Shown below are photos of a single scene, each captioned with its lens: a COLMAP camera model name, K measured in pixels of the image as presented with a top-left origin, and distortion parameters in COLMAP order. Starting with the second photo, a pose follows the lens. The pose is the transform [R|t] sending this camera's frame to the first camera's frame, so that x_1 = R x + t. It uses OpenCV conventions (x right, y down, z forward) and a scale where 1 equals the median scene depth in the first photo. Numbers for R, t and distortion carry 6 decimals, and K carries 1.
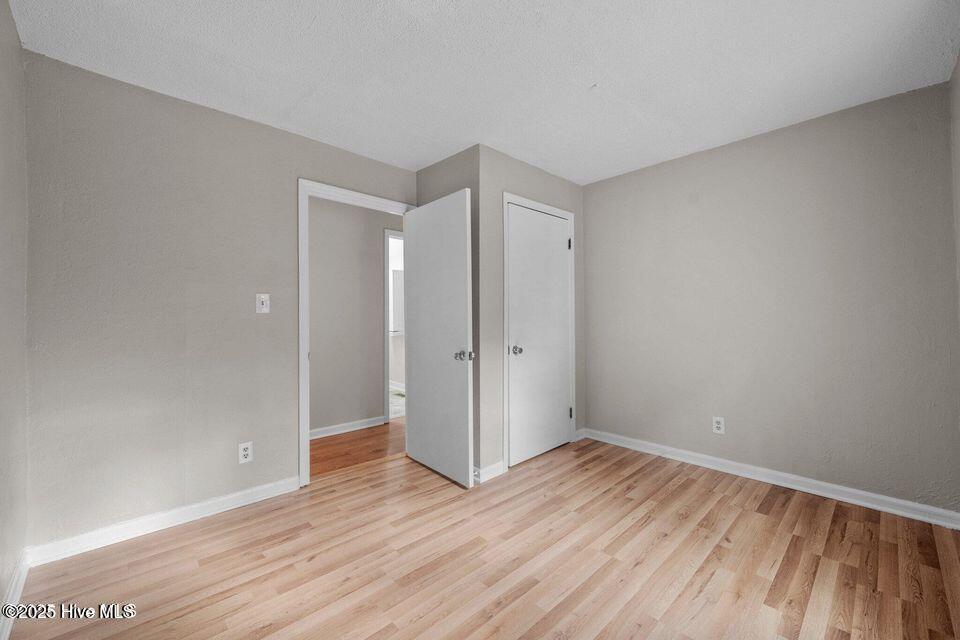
lens RADIAL K [[379.1, 0, 479.3], [0, 379.1, 315.8], [0, 0, 1]] dist [0.004343, 0.000536]
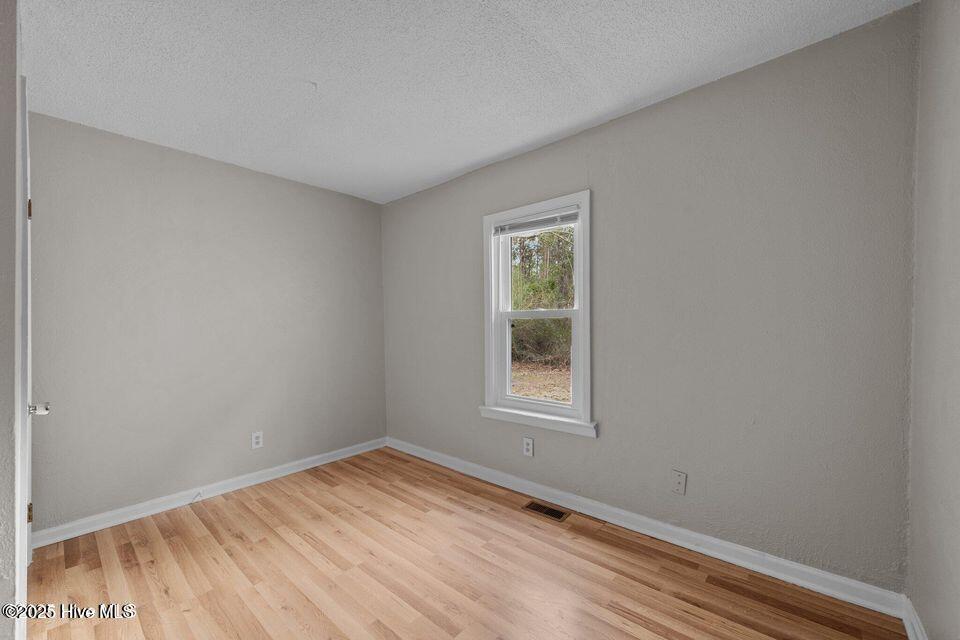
lens RADIAL K [[379.1, 0, 477.1], [0, 379.1, 321.4], [0, 0, 1]] dist [0.004343, 0.000536]
pose [[-0.057169, 0.019627, 0.998172, -0.547425], [0.016227, 0.999693, -0.018728, -0.011910], [-0.998233, 0.015127, -0.057470, 0.537332]]
